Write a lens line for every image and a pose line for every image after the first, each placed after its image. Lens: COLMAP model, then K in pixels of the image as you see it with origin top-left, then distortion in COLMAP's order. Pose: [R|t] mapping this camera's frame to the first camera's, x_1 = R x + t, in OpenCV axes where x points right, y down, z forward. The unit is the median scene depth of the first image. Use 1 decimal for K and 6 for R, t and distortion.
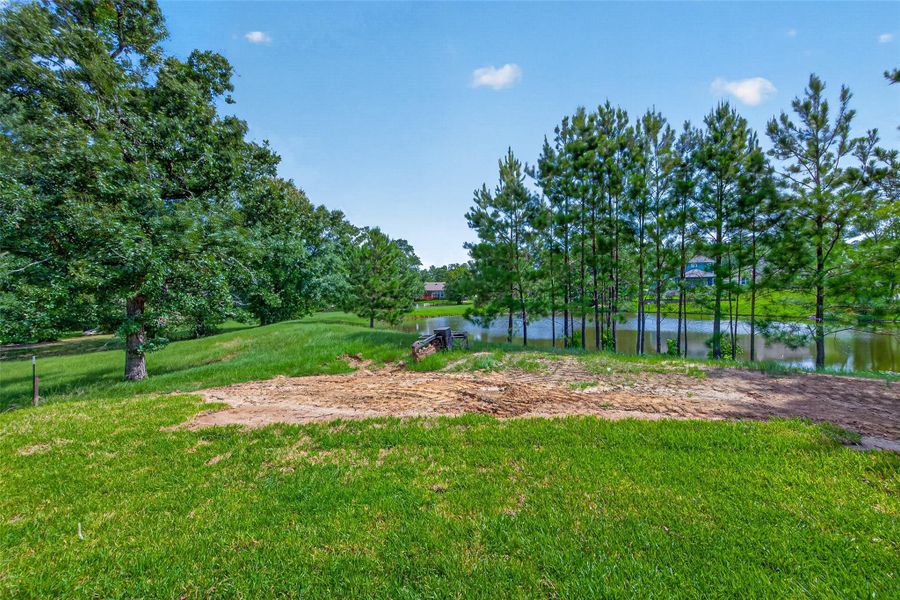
lens RADIAL K [[349.9, 0, 451.0], [0, 349.9, 308.4], [0, 0, 1]] dist [0.007935, -0.002216]
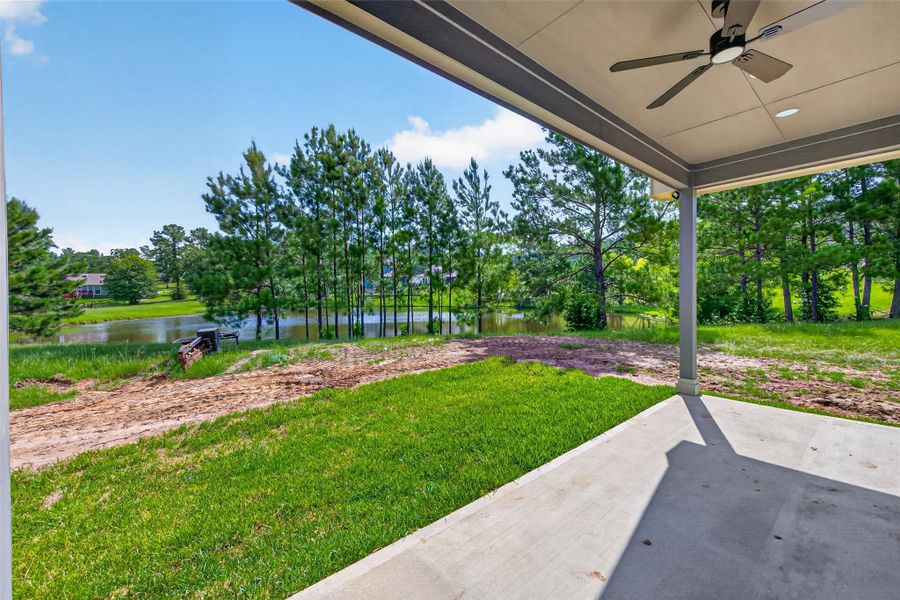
lens RADIAL K [[349.9, 0, 454.7], [0, 349.9, 299.7], [0, 0, 1]] dist [0.007935, -0.002216]
pose [[0.703988, -0.016388, 0.710023, -0.175383], [0.027442, 0.999615, -0.004137, 0.002042], [-0.709682, 0.022397, 0.704166, -0.065555]]
